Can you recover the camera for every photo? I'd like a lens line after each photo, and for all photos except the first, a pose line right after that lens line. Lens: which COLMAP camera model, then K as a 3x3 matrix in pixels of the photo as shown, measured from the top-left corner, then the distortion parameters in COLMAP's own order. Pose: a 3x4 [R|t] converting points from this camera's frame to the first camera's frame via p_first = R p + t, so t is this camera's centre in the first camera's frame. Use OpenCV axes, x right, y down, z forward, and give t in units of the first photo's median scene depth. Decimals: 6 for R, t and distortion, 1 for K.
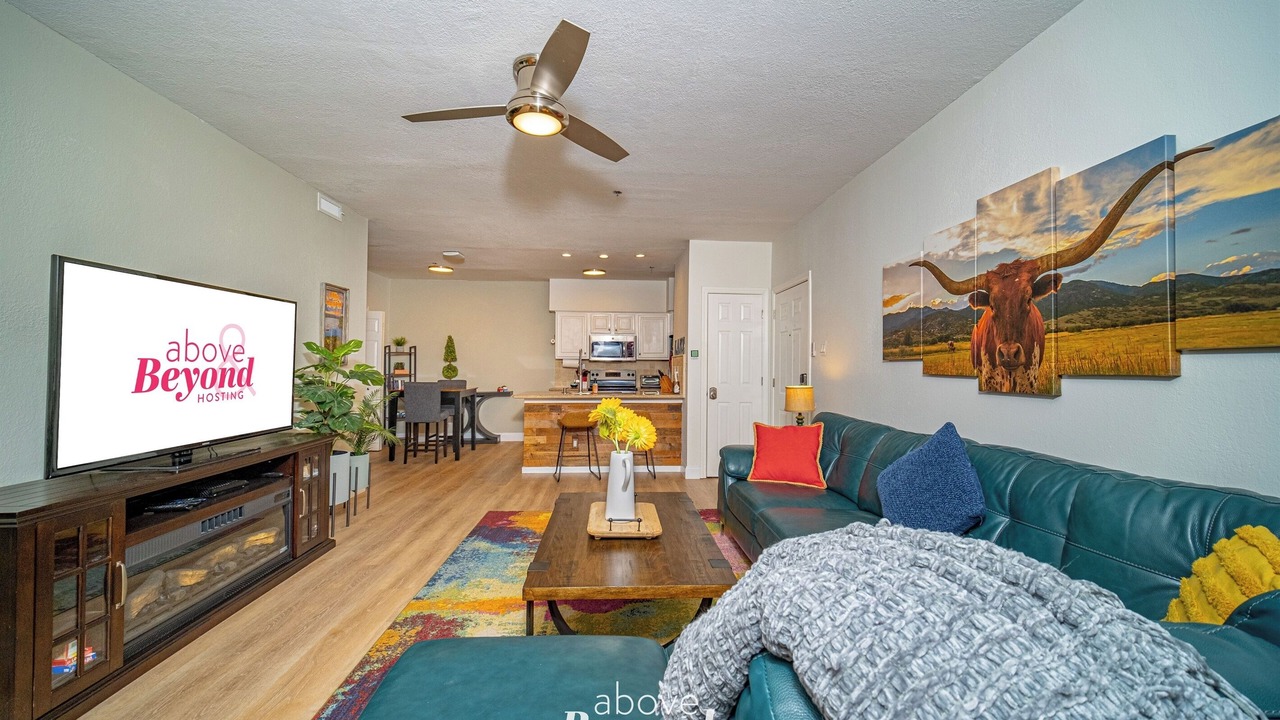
lens RADIAL K [[550.3, 0, 633.6], [0, 550.3, 358.1], [0, 0, 1]] dist [-0.000337, -0.000119]
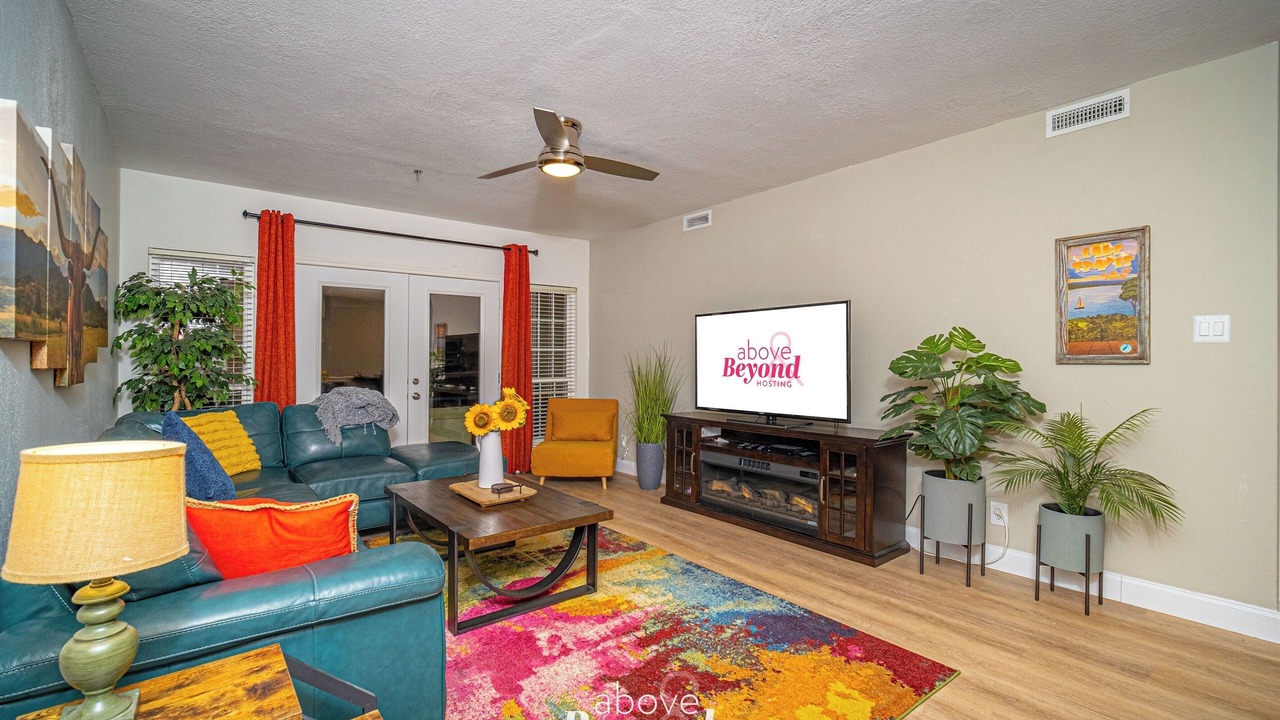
lens RADIAL K [[550.3, 0, 633.6], [0, 550.3, 358.1], [0, 0, 1]] dist [-0.000337, -0.000119]
pose [[-0.815094, -0.017880, -0.579053, 0.409317], [-0.004164, 0.999679, -0.025007, 0.044253], [0.579314, -0.017971, -0.814906, 2.128166]]
